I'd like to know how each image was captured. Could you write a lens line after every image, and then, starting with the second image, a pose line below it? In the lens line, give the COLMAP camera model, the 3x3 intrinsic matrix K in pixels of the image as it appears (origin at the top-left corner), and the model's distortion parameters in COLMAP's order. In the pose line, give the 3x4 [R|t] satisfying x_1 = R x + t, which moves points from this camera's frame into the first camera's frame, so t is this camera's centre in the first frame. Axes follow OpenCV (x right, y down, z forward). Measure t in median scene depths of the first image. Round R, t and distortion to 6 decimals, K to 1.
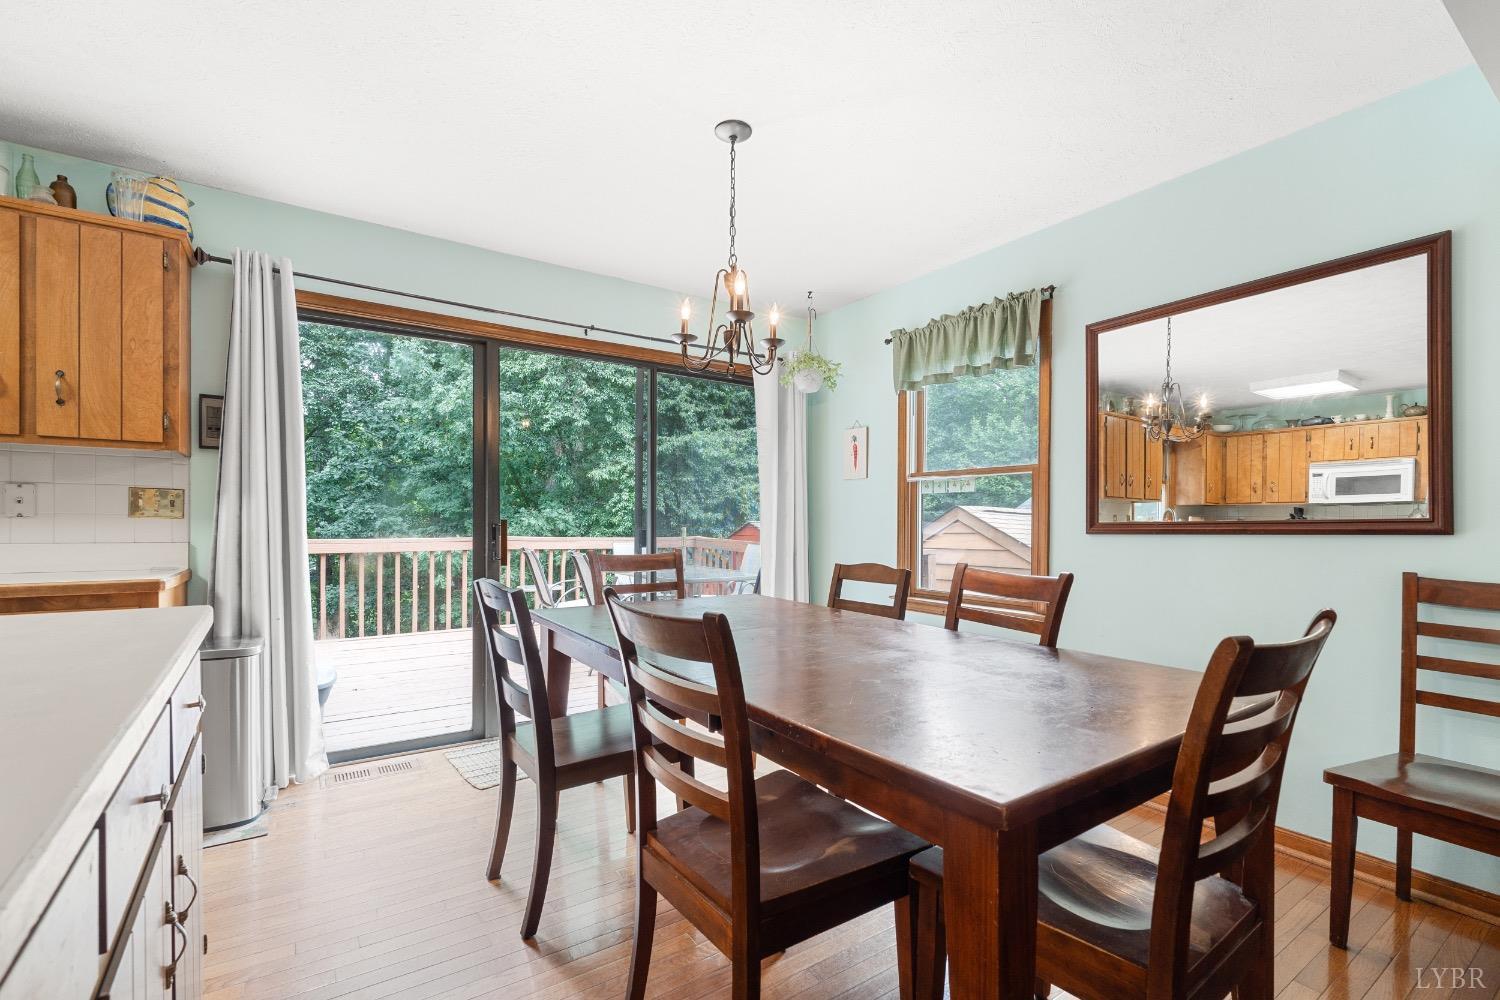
lens RADIAL K [[660.8, 0, 752.2], [0, 660.8, 534.6], [0, 0, 1]] dist [0.000906, 0.000295]
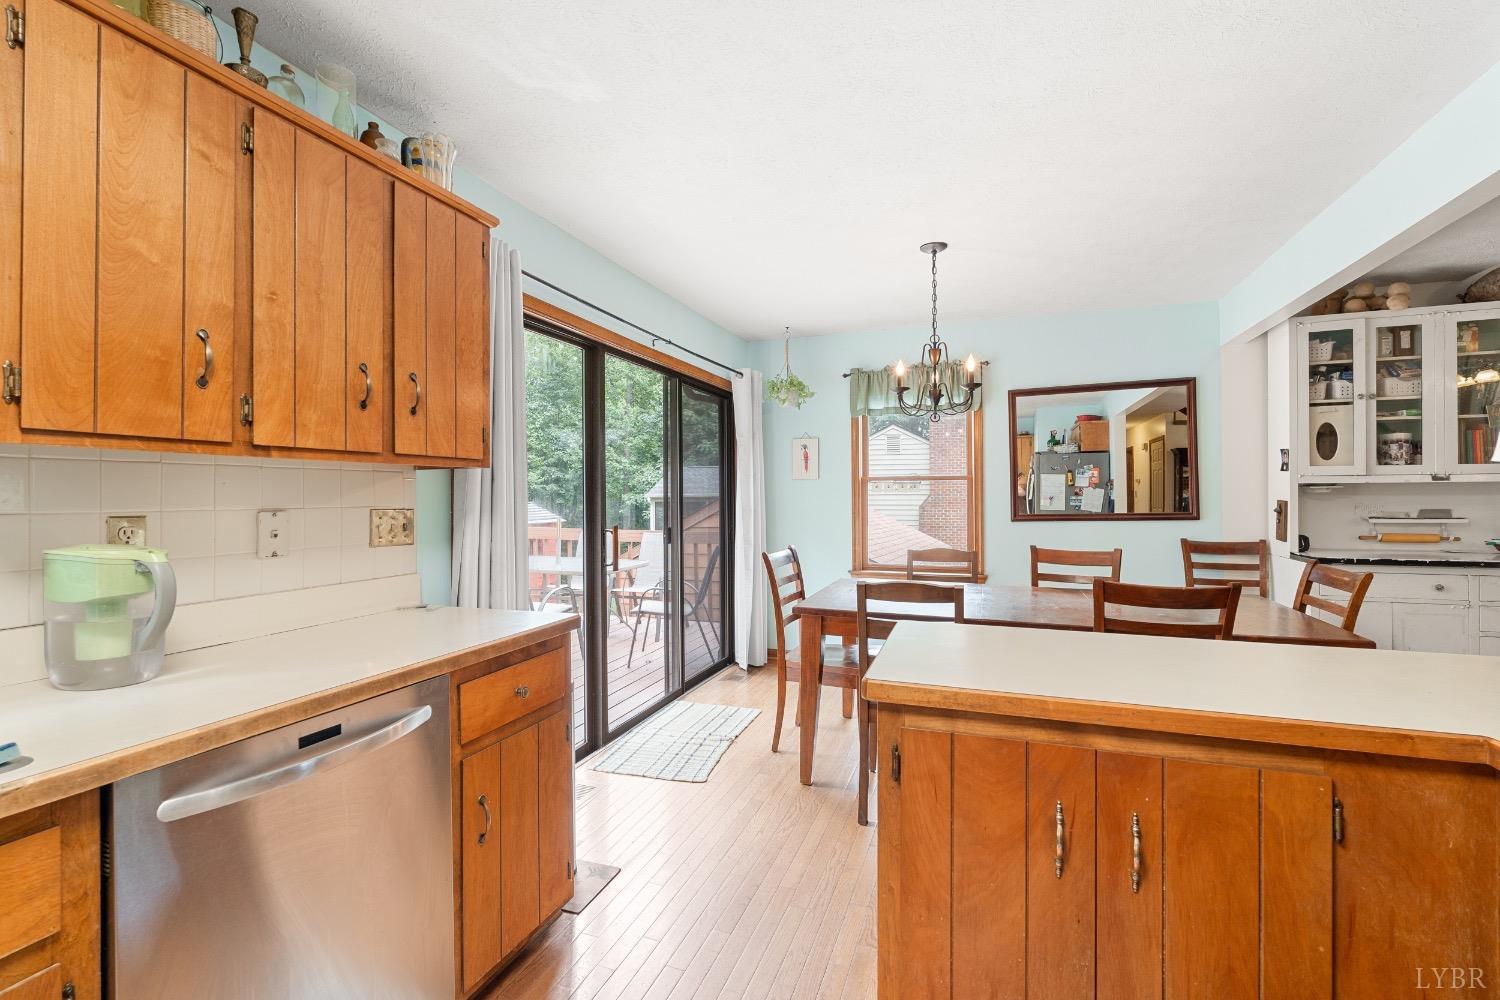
lens RADIAL K [[654.5, 0, 750.0], [0, 654.5, 500.0], [0, 0, 1]] dist [-0.000165, -0.000117]
pose [[0.815263, -0.017061, 0.578840, -0.934854], [0.023357, 0.999721, -0.003430, -0.063566], [-0.578620, 0.016316, 0.815434, 0.084317]]
